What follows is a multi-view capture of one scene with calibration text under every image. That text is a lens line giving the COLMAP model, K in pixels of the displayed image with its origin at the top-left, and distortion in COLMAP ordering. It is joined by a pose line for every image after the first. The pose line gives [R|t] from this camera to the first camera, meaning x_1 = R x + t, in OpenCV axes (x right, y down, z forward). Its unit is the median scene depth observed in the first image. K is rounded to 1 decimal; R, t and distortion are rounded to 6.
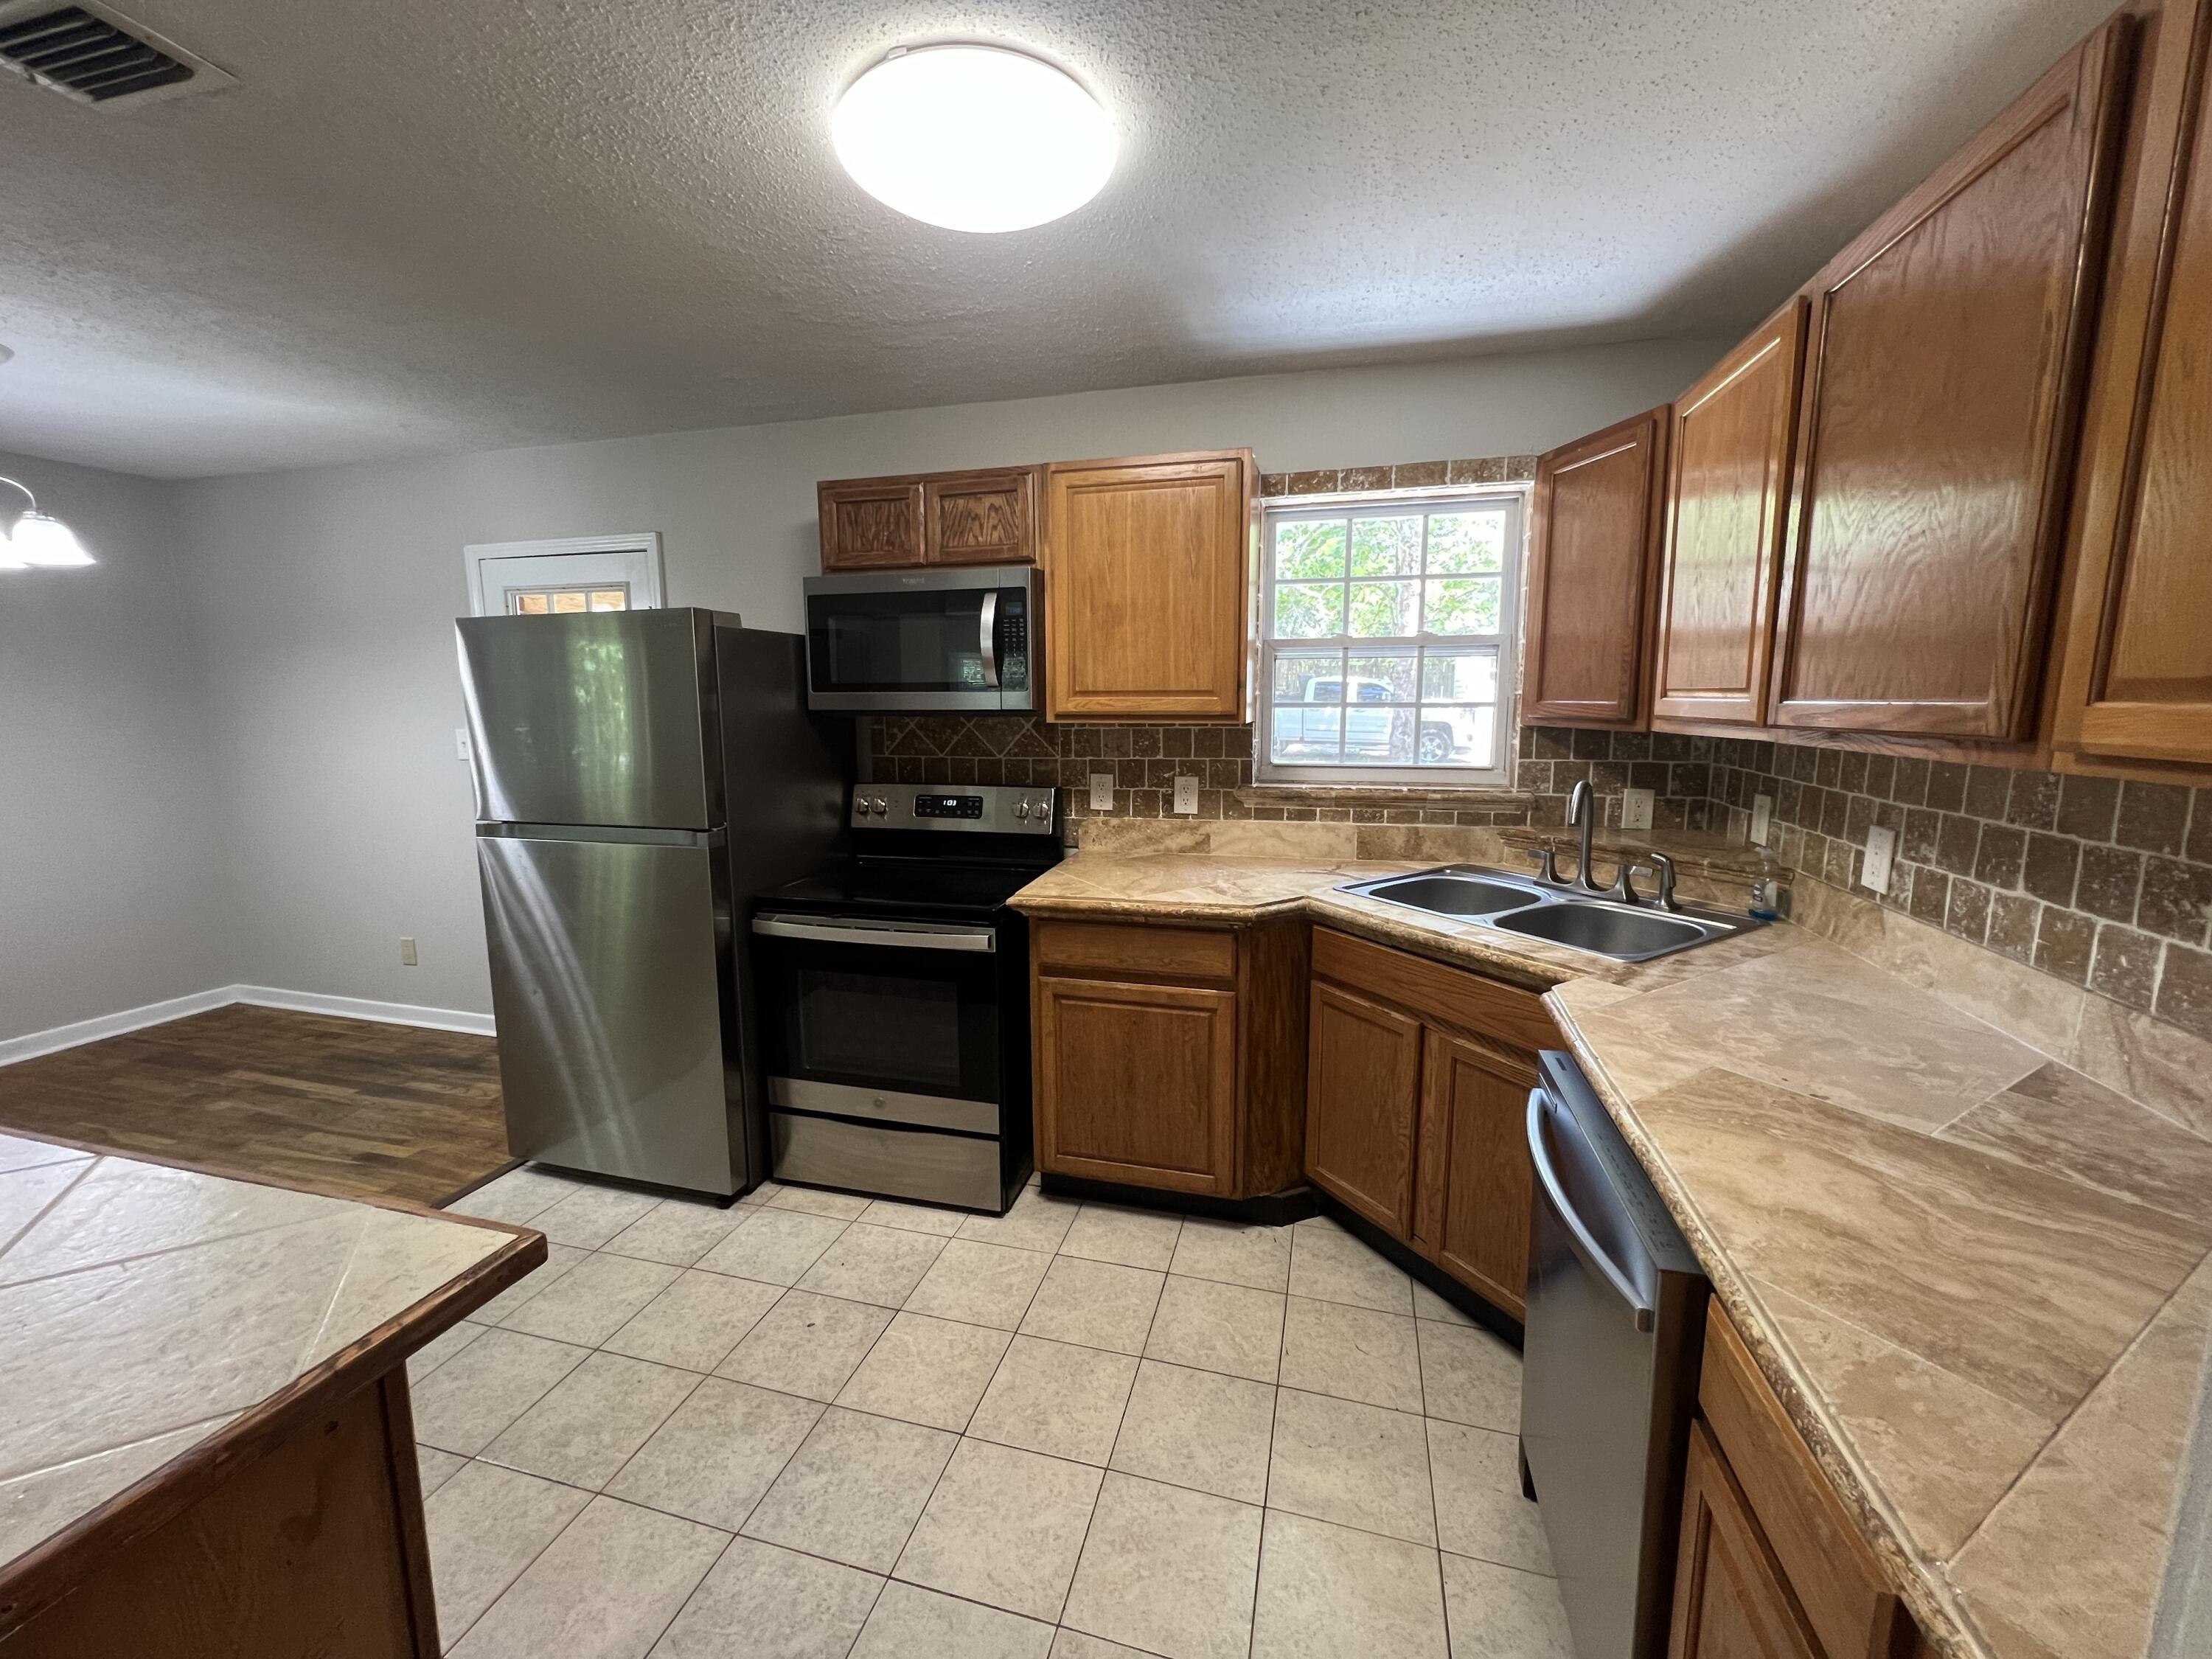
lens RADIAL K [[888.3, 0, 1101.6], [0, 888.3, 824.2], [0, 0, 1]] dist [-0.005991, 0.001944]
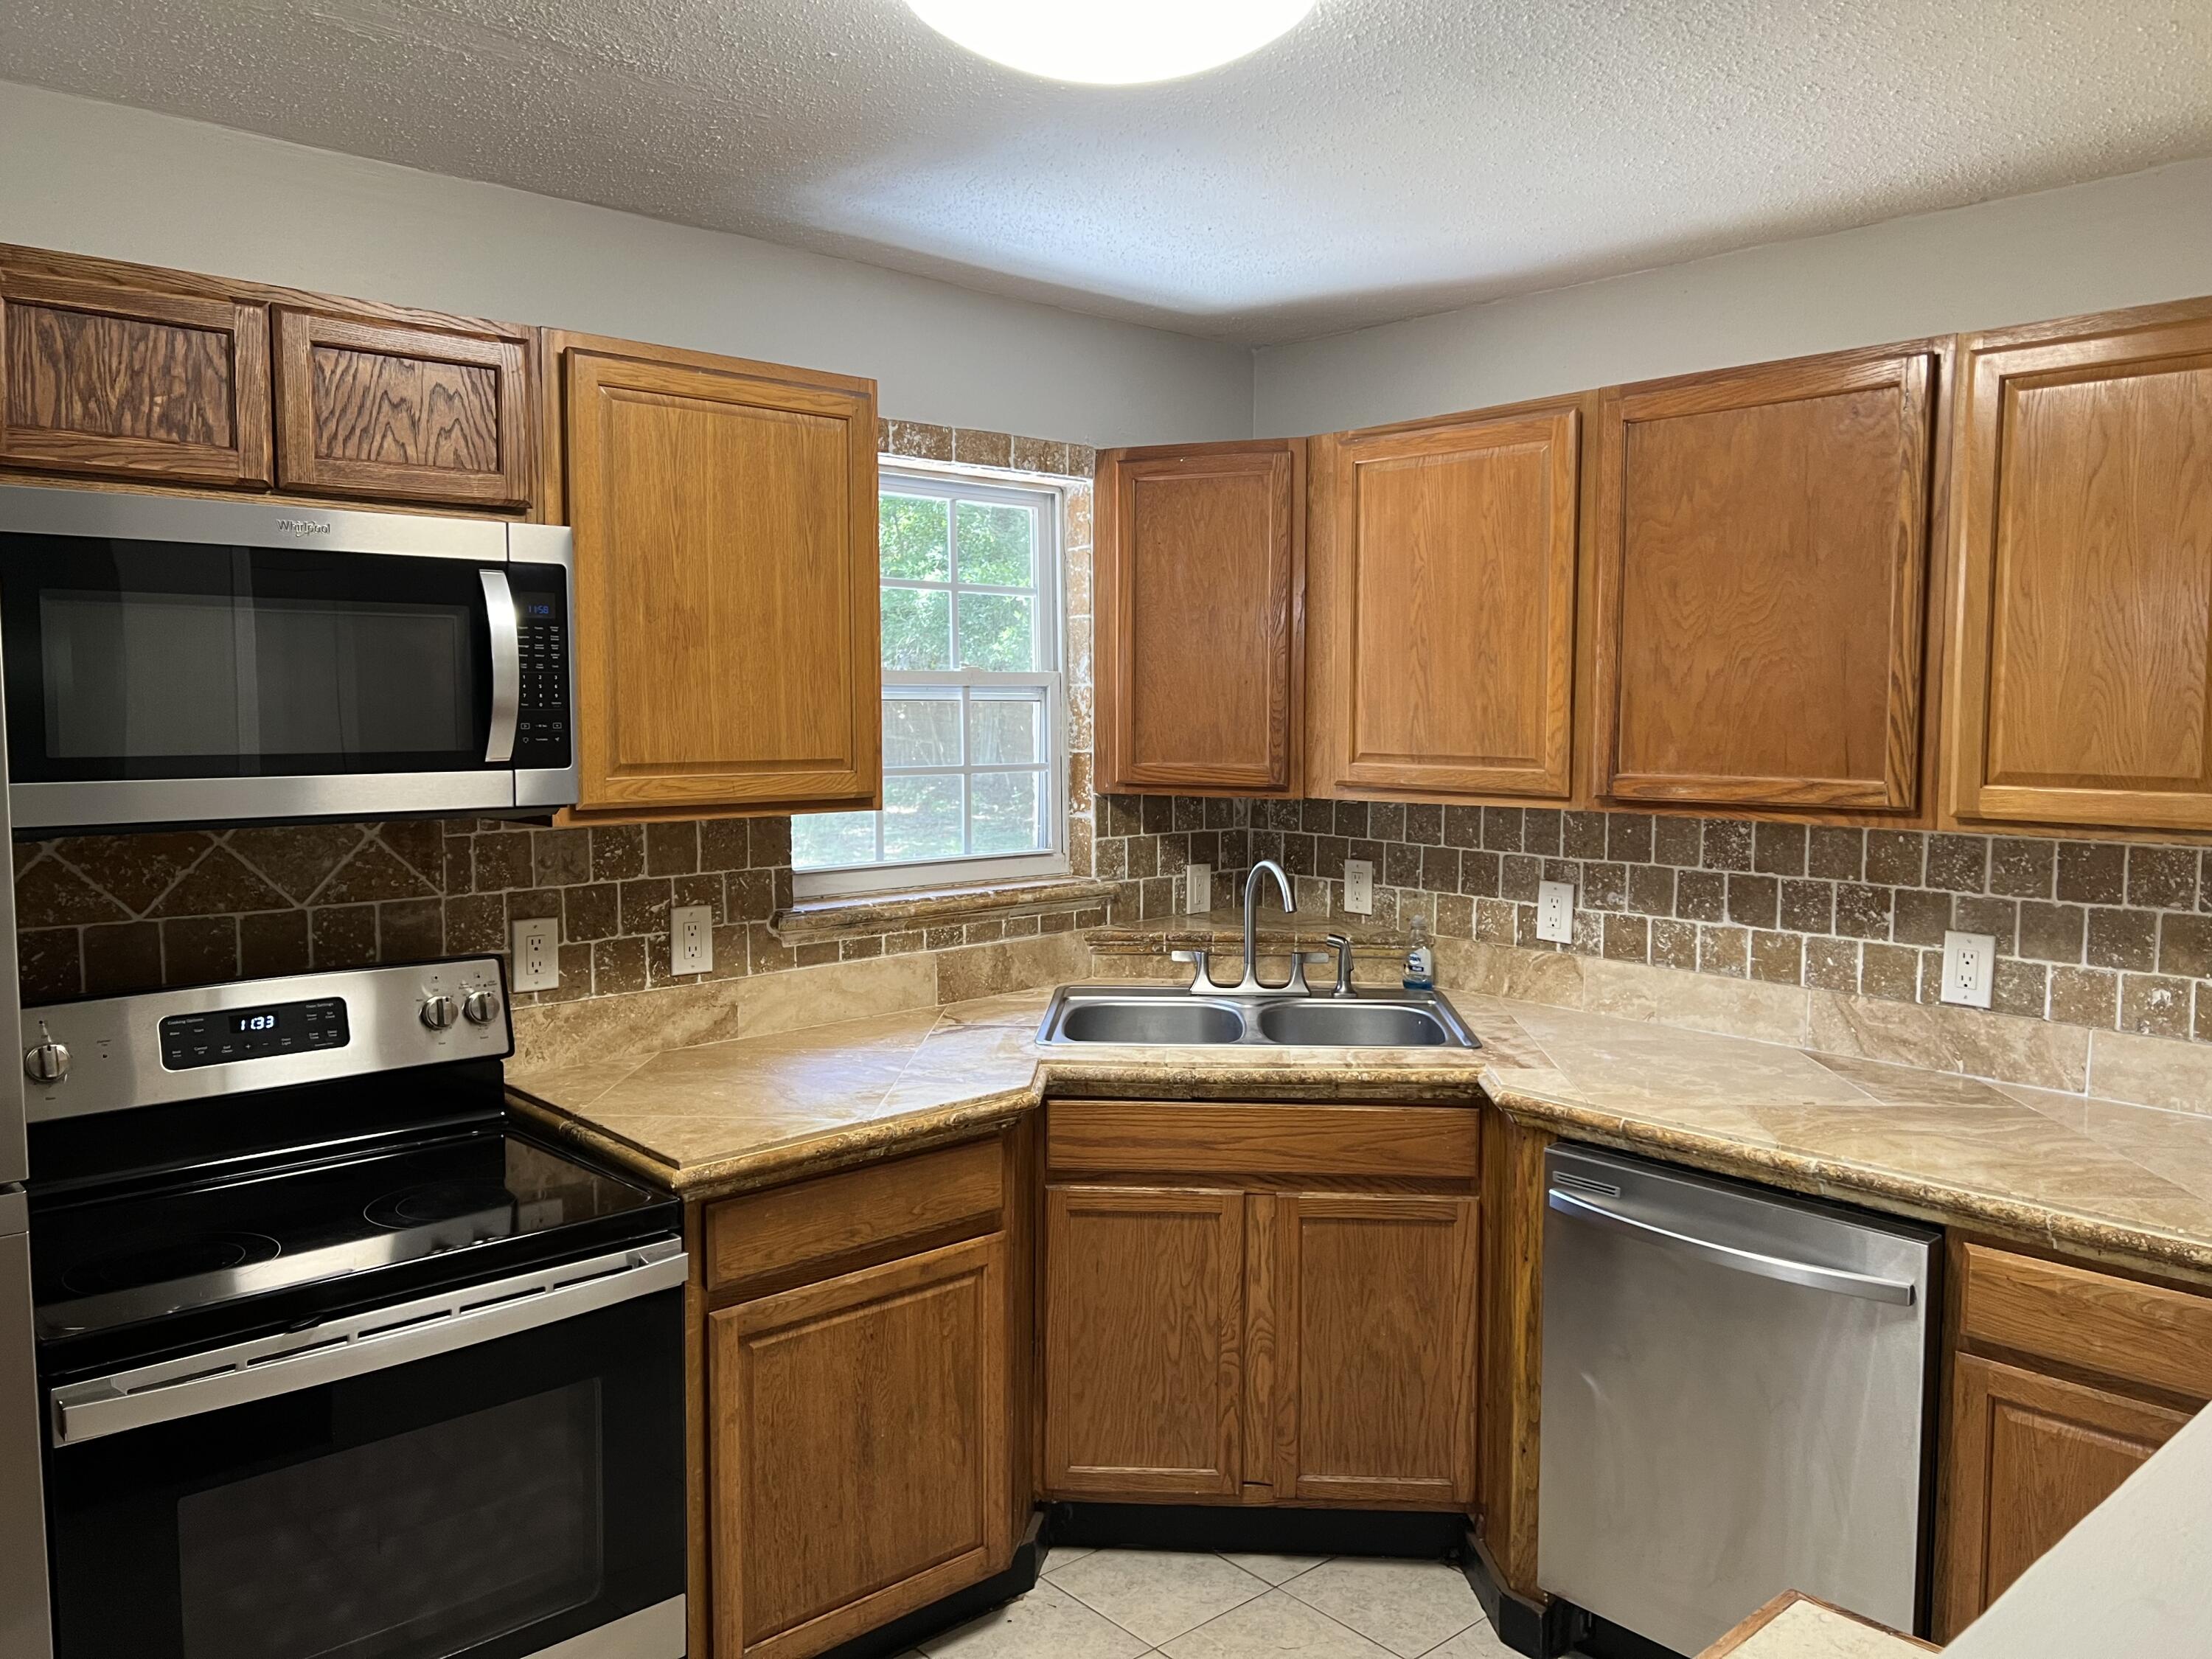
lens RADIAL K [[1654.4, 0, 1118.3], [0, 1654.4, 809.9], [0, 0, 1]] dist [0.076346, -0.096804]
pose [[0.532223, -0.050745, 0.845082, -0.751498], [0.116593, 0.993084, -0.013797, -0.079929], [-0.838537, 0.105874, 0.534459, 0.242030]]
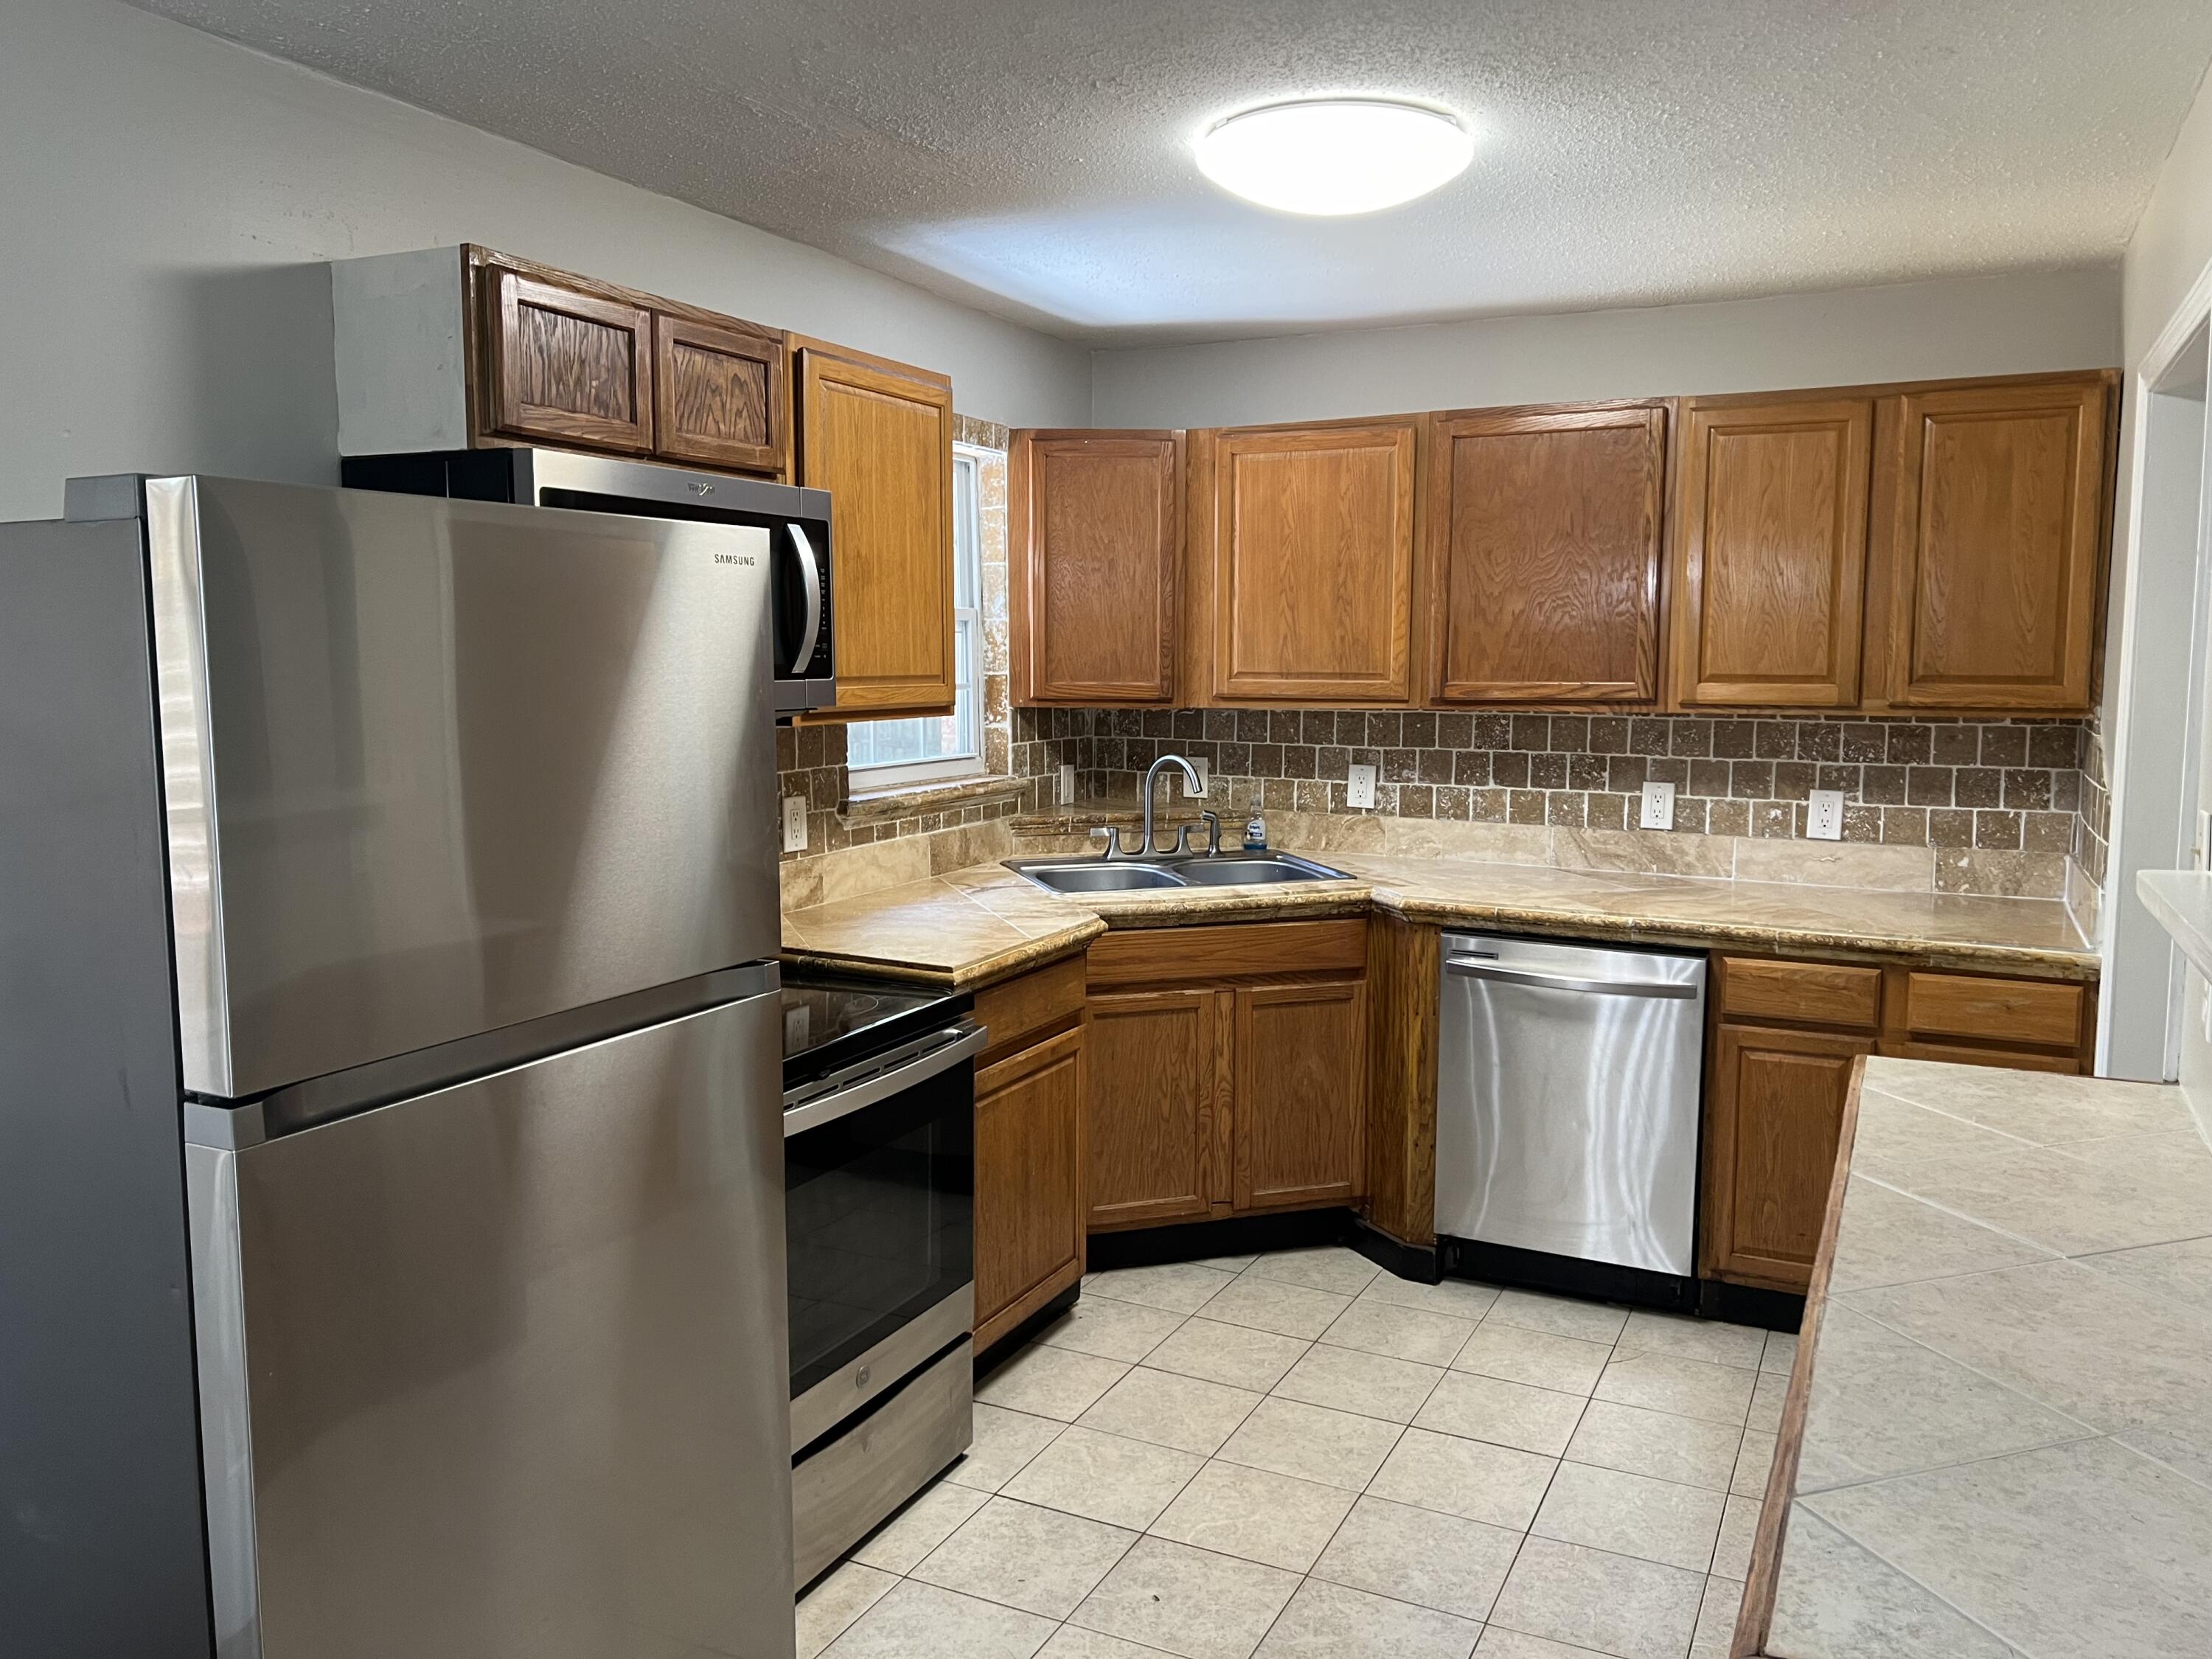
lens RADIAL K [[1654.4, 0, 1113.0], [0, 1654.4, 809.1], [0, 0, 1]] dist [0.076346, -0.096804]
pose [[0.185100, -0.090355, 0.978557, -1.307420], [0.137528, 0.988347, 0.065245, -0.110147], [-0.973049, 0.122502, 0.195369, 0.593510]]
